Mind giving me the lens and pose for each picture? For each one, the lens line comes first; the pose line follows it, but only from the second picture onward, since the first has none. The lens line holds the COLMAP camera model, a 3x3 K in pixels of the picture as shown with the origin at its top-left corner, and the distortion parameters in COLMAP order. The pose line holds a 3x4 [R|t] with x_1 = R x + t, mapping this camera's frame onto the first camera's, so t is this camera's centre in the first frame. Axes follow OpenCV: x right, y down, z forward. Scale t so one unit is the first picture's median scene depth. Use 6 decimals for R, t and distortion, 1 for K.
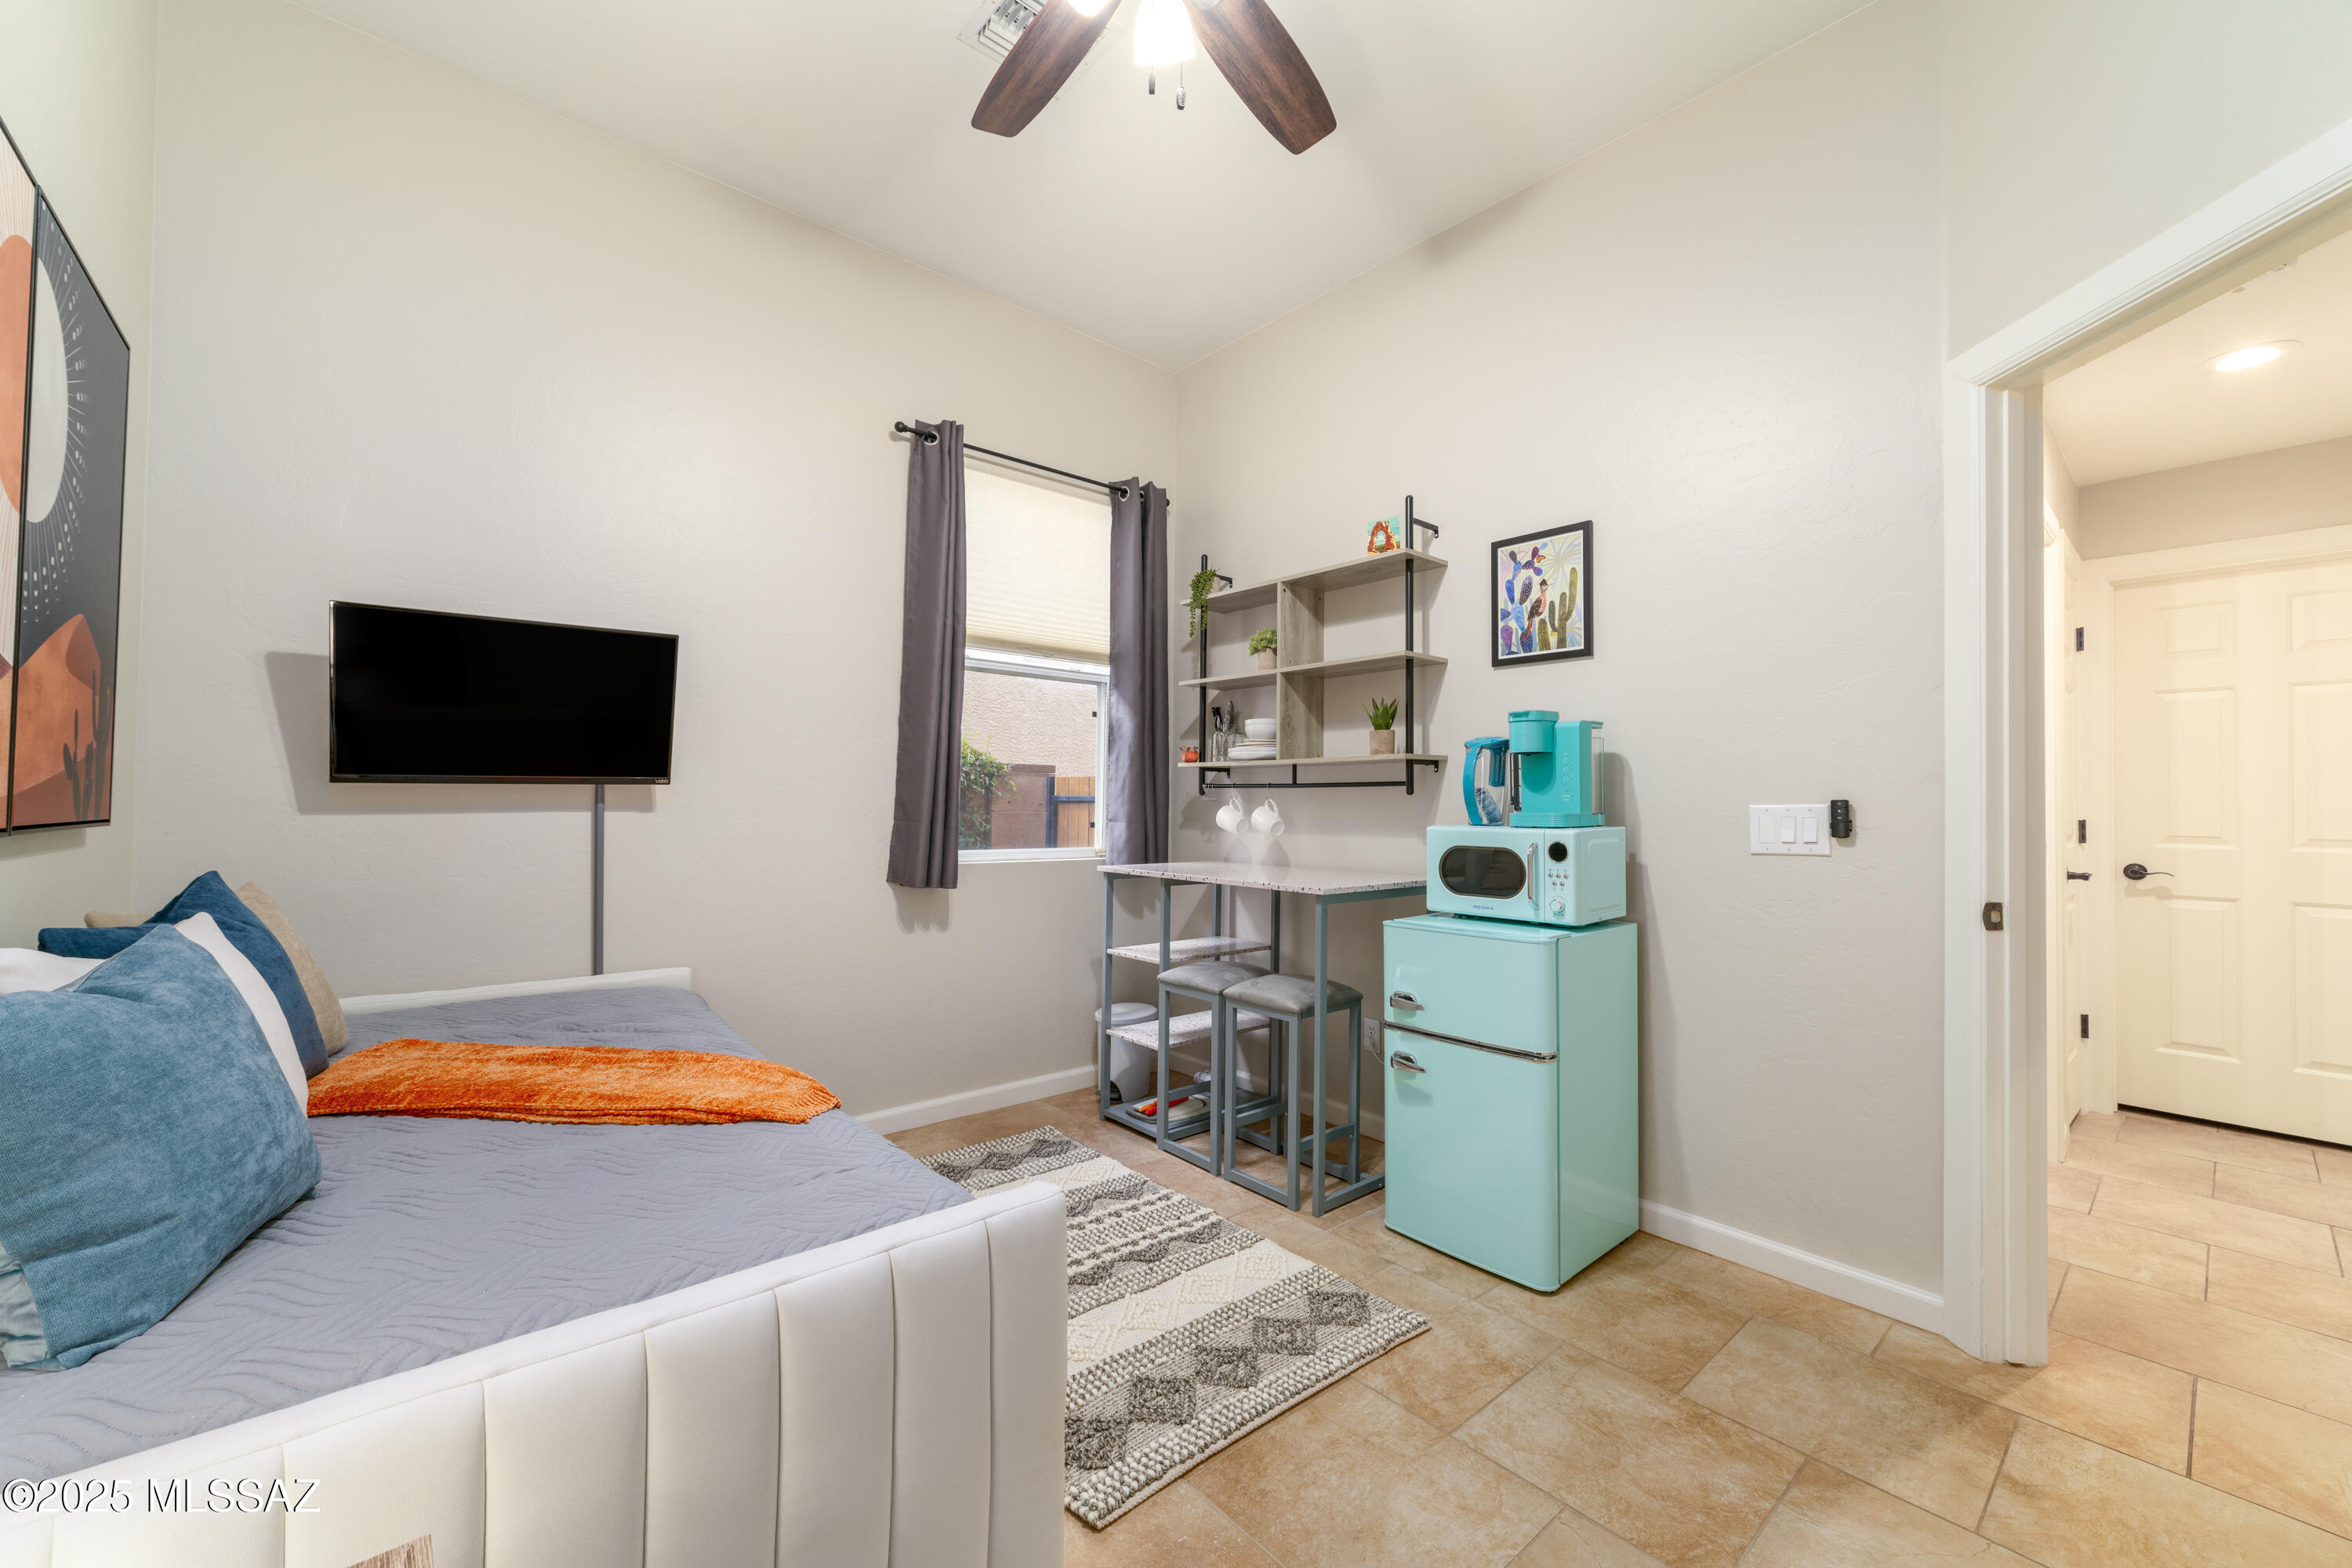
lens RADIAL K [[924.2, 0, 1184.3], [0, 924.2, 786.3], [0, 0, 1]] dist [0.002203, 0.000238]
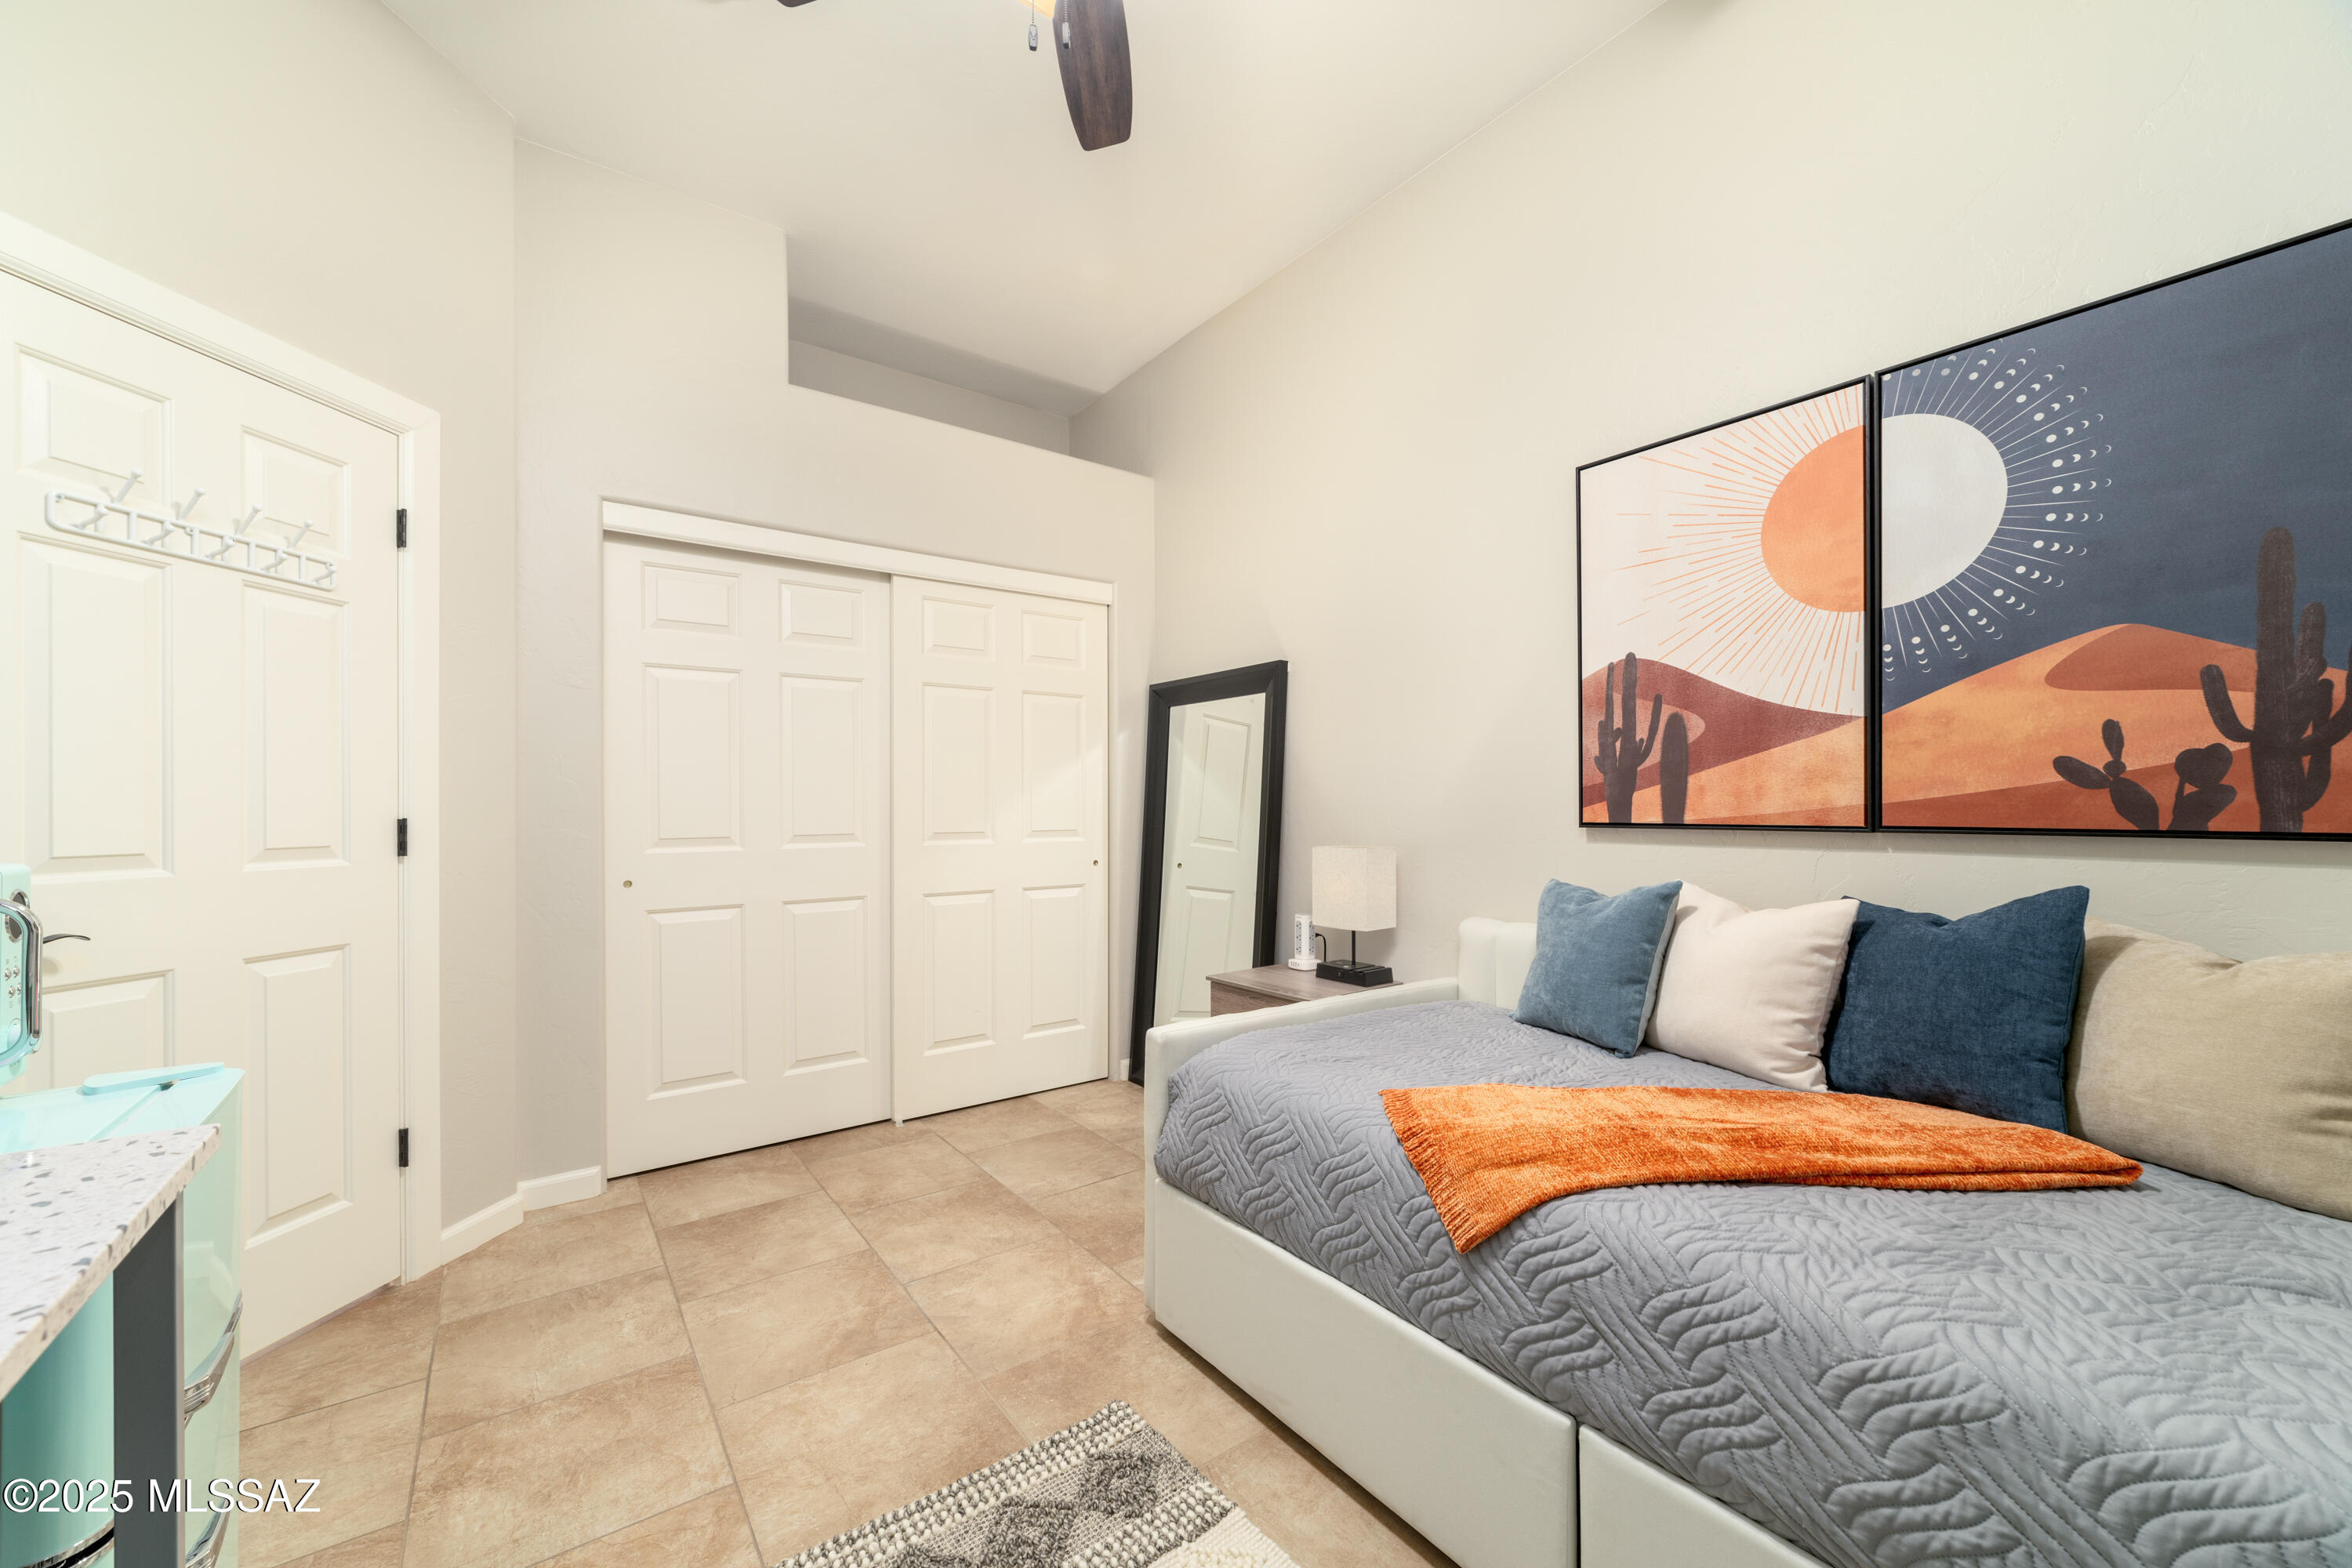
lens RADIAL K [[888.3, 0, 1163.7], [0, 888.3, 806.3], [0, 0, 1]] dist [-0.008863, 0.000417]
pose [[-0.995205, -0.005359, 0.097666, -0.142071], [-0.006797, 0.999873, -0.014395, 0.019541], [-0.097577, -0.014989, -0.995115, 1.166051]]
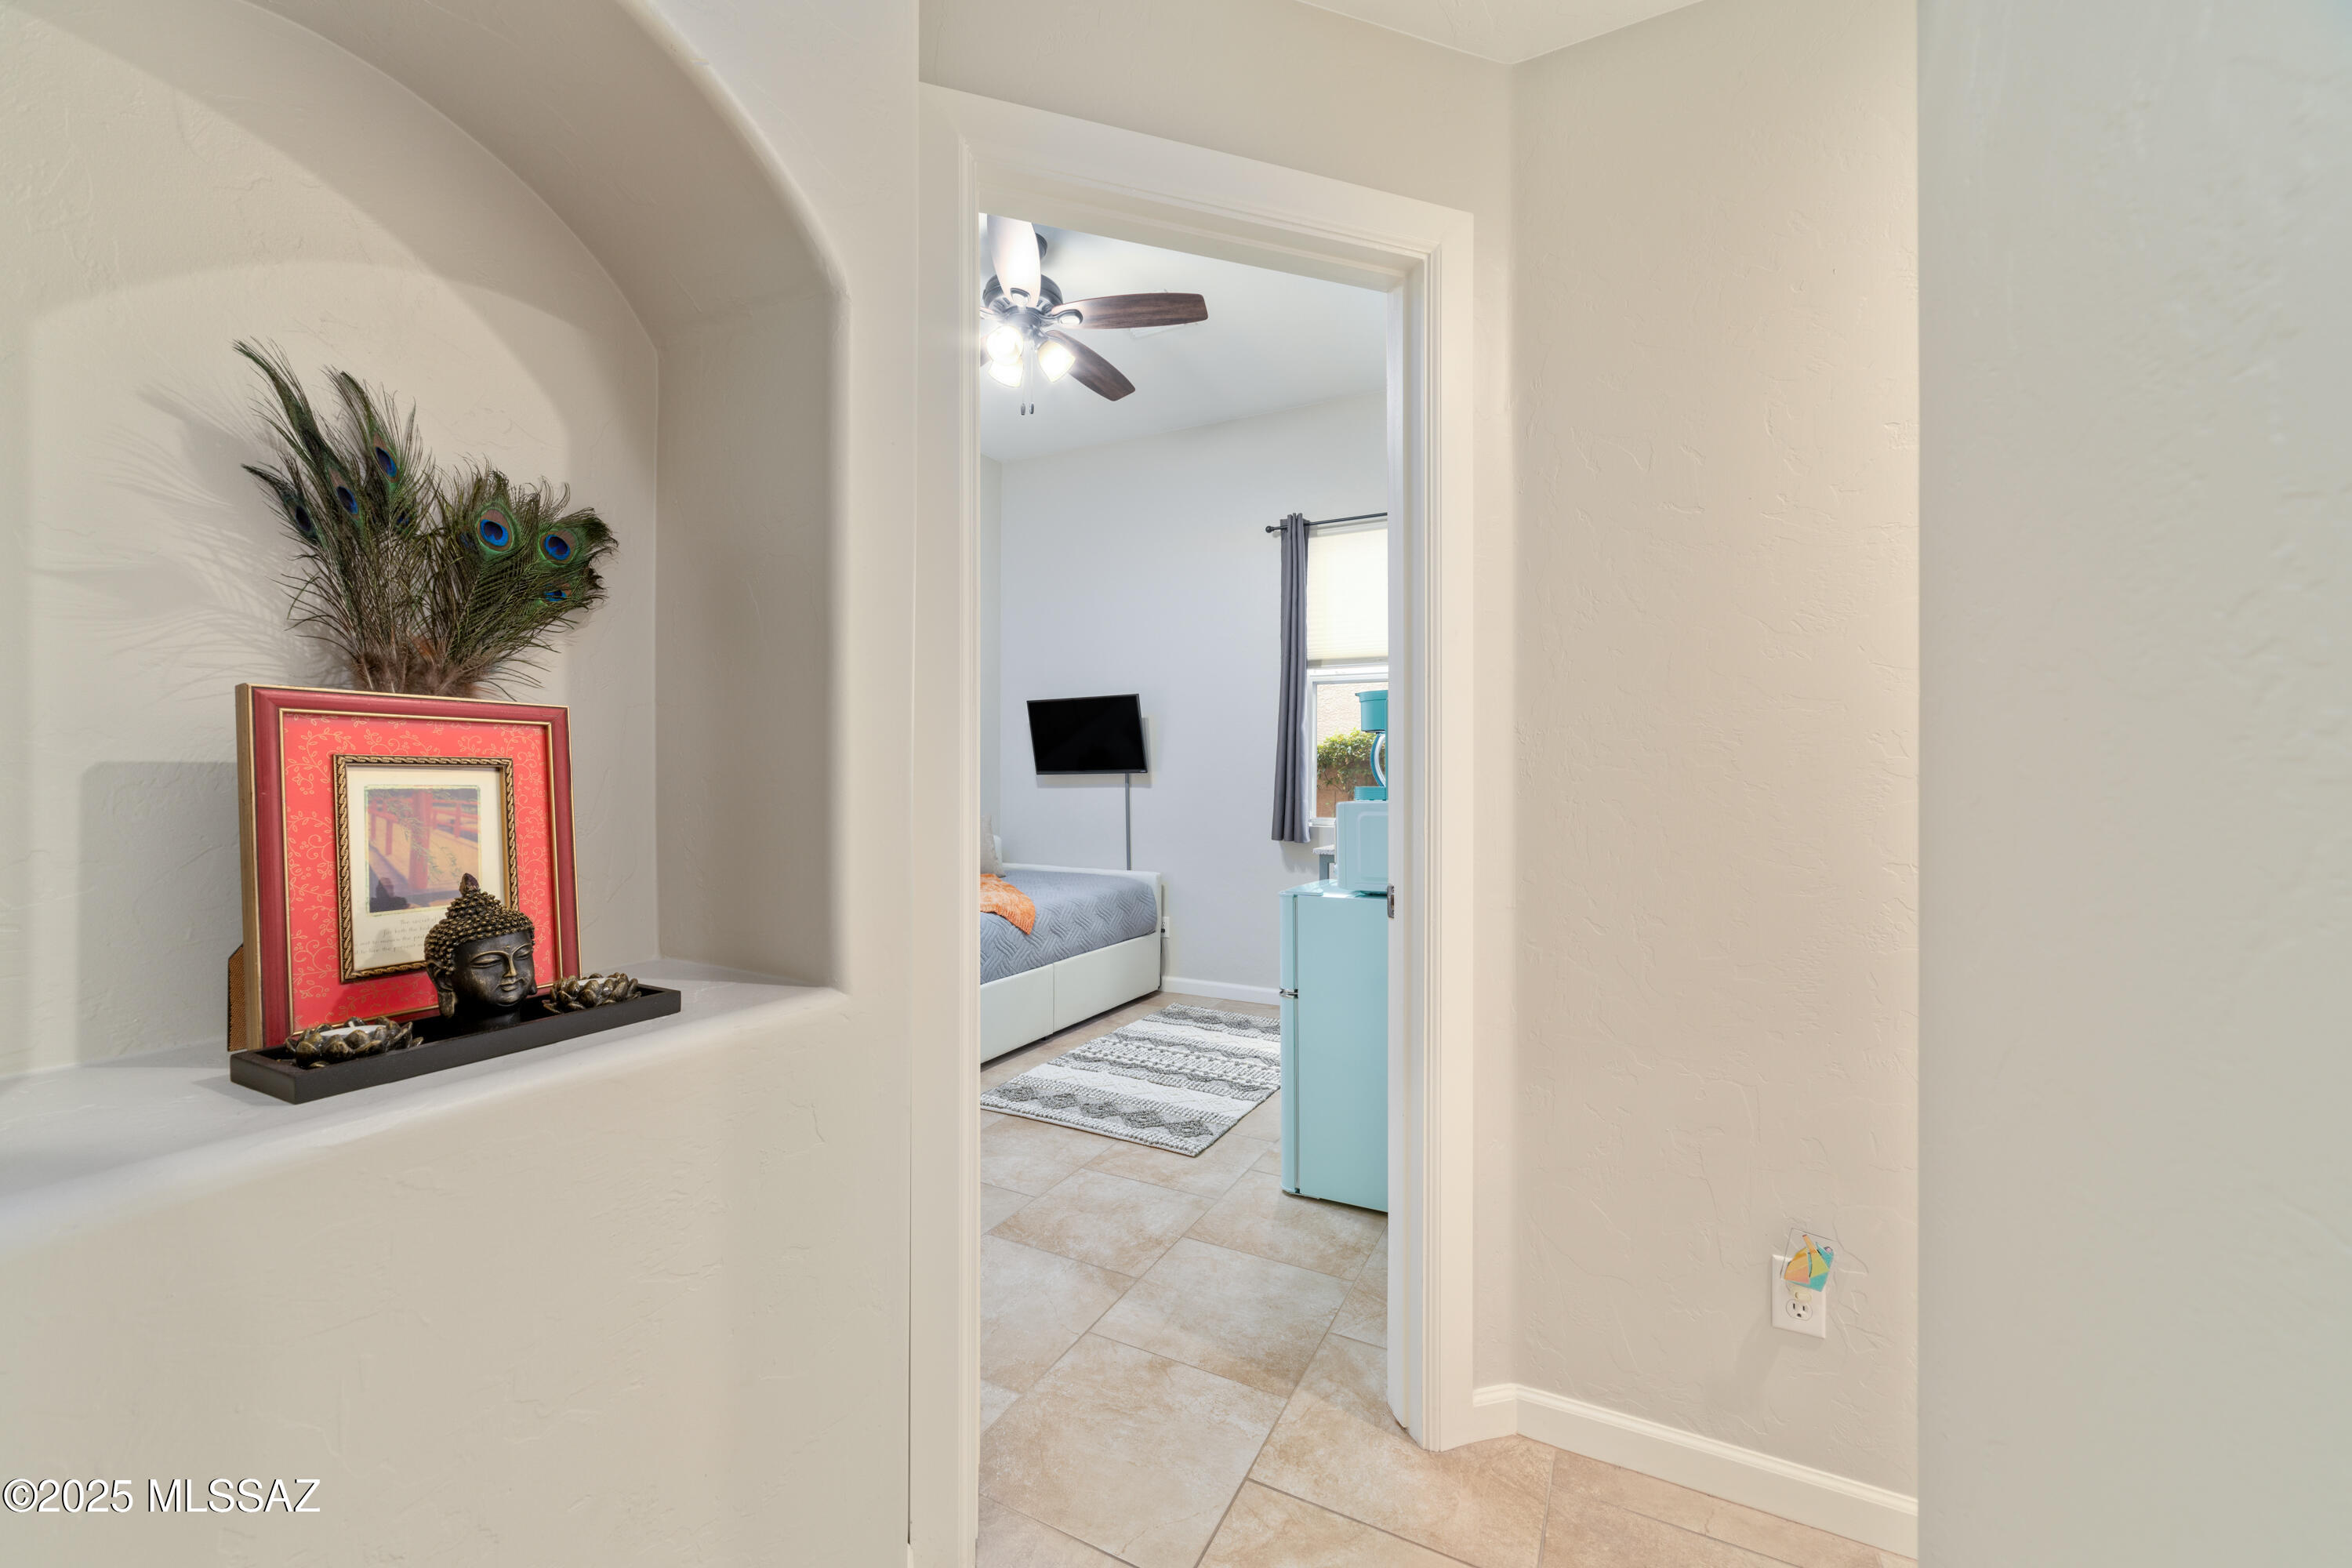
lens RADIAL K [[919.1, 0, 1164.0], [0, 919.1, 780.7], [0, 0, 1]] dist [-0.010270, 0.000099]
pose [[0.358110, -0.007555, -0.933649, 1.162065], [0.014062, 0.999897, -0.002697, 0.018959], [0.933573, -0.012163, 0.358180, 0.358520]]
